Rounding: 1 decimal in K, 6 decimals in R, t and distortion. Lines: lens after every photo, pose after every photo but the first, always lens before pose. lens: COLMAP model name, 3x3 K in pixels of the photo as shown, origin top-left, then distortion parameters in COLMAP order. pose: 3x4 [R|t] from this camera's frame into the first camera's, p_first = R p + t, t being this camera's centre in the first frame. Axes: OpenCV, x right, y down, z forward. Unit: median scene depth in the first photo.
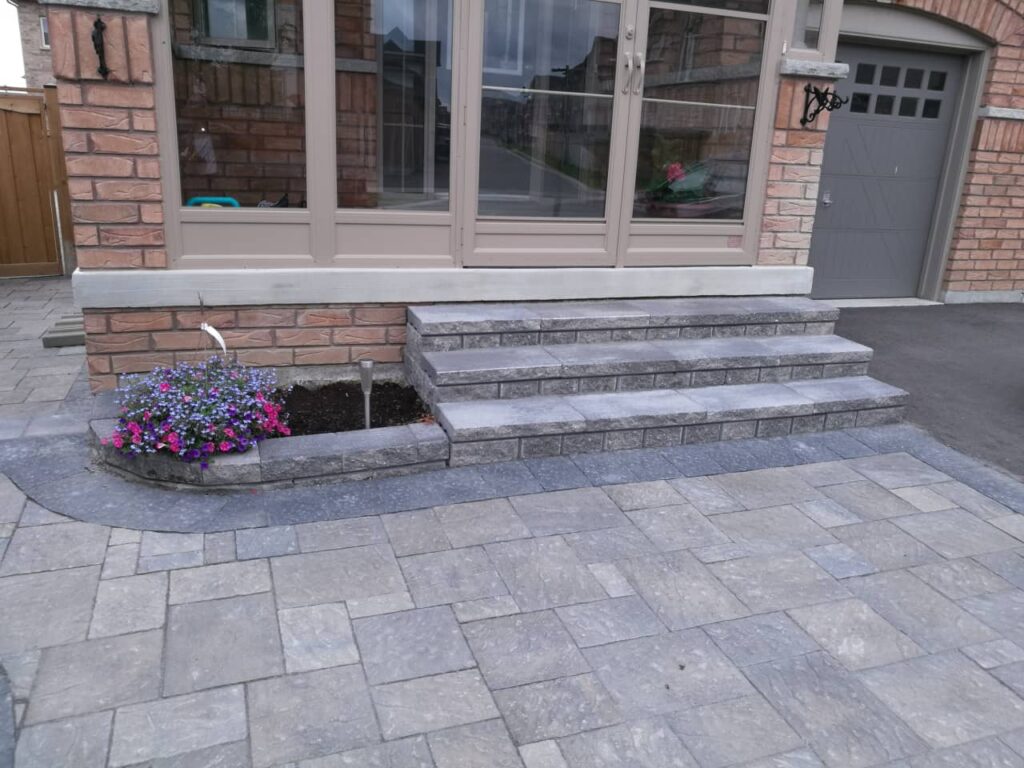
lens RADIAL K [[802.0, 0, 510.0], [0, 802.0, 385.2], [0, 0, 1]] dist [-0.009627, 0.014758]
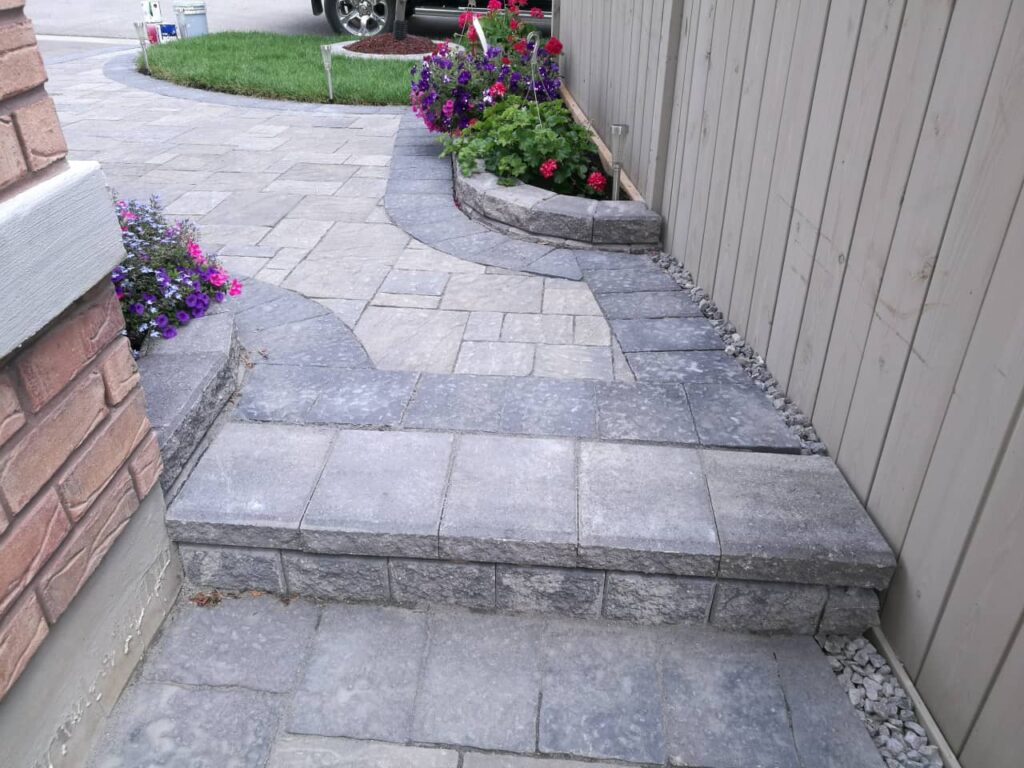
lens RADIAL K [[802.0, 0, 510.0], [0, 802.0, 385.2], [0, 0, 1]] dist [-0.009627, 0.014758]
pose [[-0.907434, -0.263027, 0.327690, -0.813513], [0.077439, 0.661812, 0.745659, -0.297997], [-0.412998, 0.702012, -0.580182, 1.156014]]
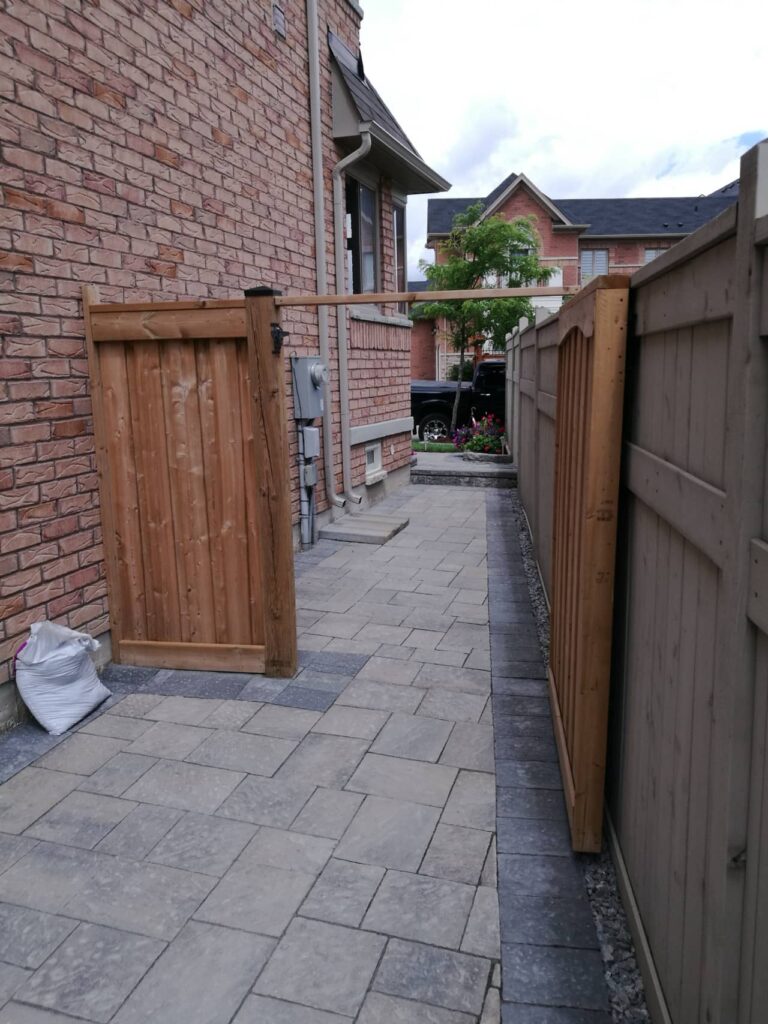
lens RADIAL K [[821.0, 0, 384.8], [0, 821.0, 512.5], [0, 0, 1]] dist [-0.000654, 0.003284]
pose [[-0.800032, -0.129839, 0.585740, -2.006742], [0.157407, 0.896676, 0.413757, -0.939138], [-0.578941, 0.423218, -0.696932, 2.919230]]
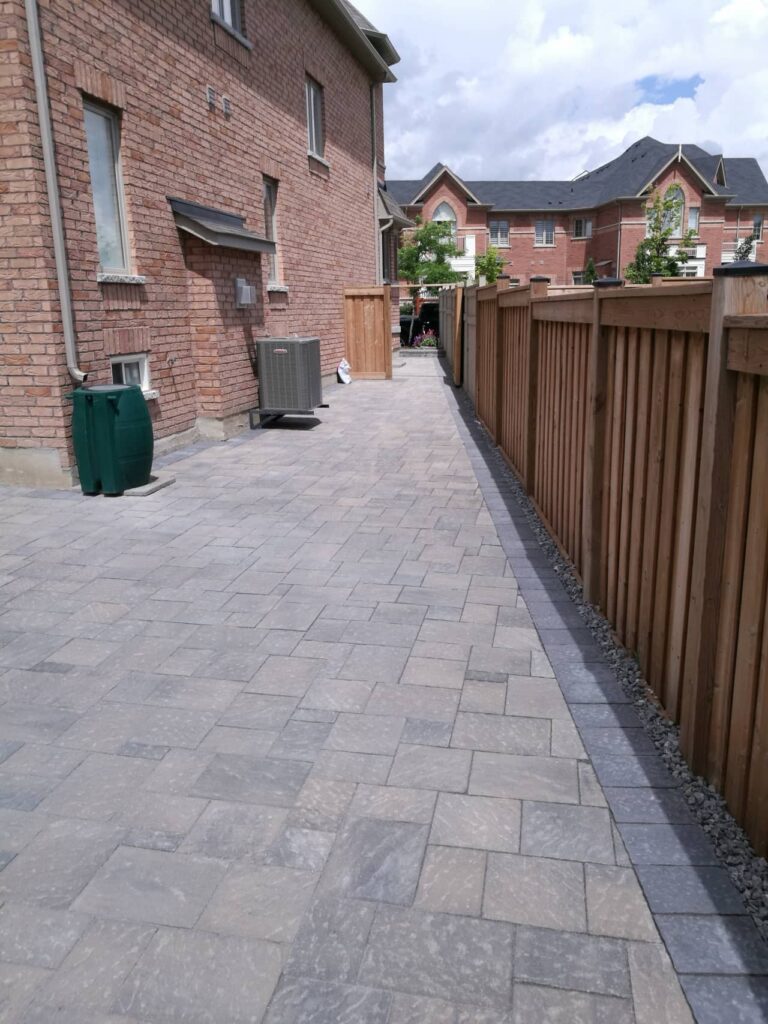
lens RADIAL K [[802.0, 0, 388.4], [0, 802.0, 510.6], [0, 0, 1]] dist [-0.009627, 0.014758]
pose [[-0.851304, -0.153607, 0.501684, -3.512217], [0.131812, 0.862903, 0.487877, -1.788595], [-0.507846, 0.481459, -0.714346, 5.675325]]
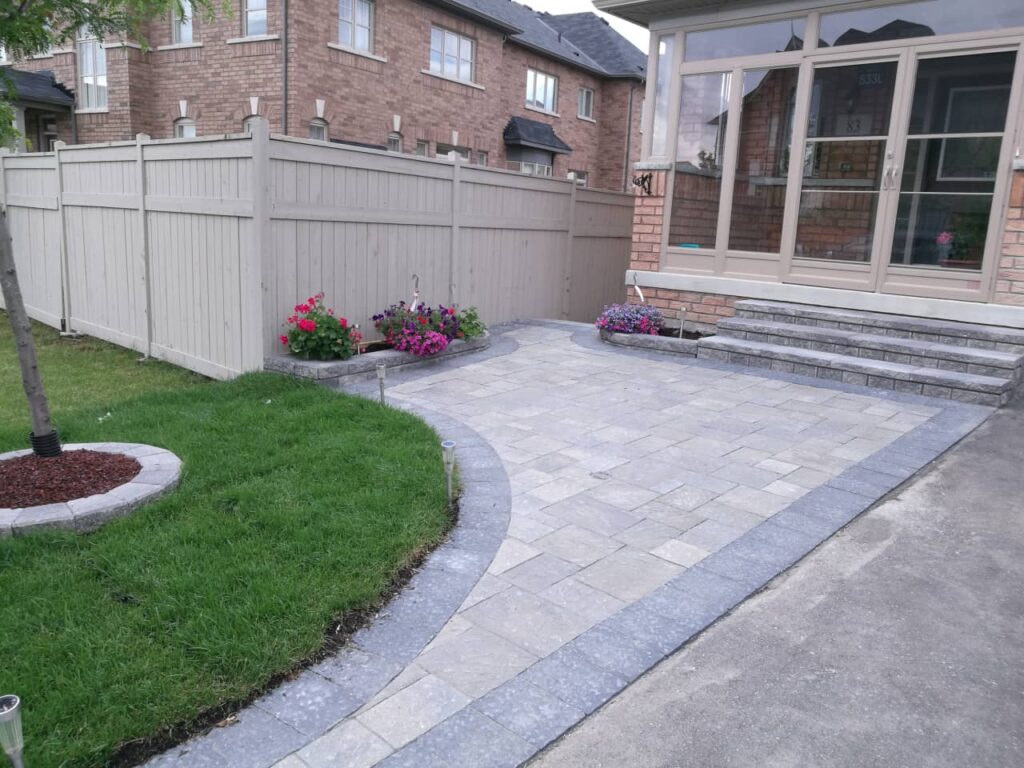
lens RADIAL K [[794.5, 0, 512.1], [0, 794.5, 388.5], [0, 0, 1]] dist [-0.064637, 0.011780]
pose [[0.457591, 0.154823, -0.875580, 1.506692], [-0.278495, 0.960132, 0.024228, 0.254603], [0.844423, 0.232758, 0.482465, -0.417404]]
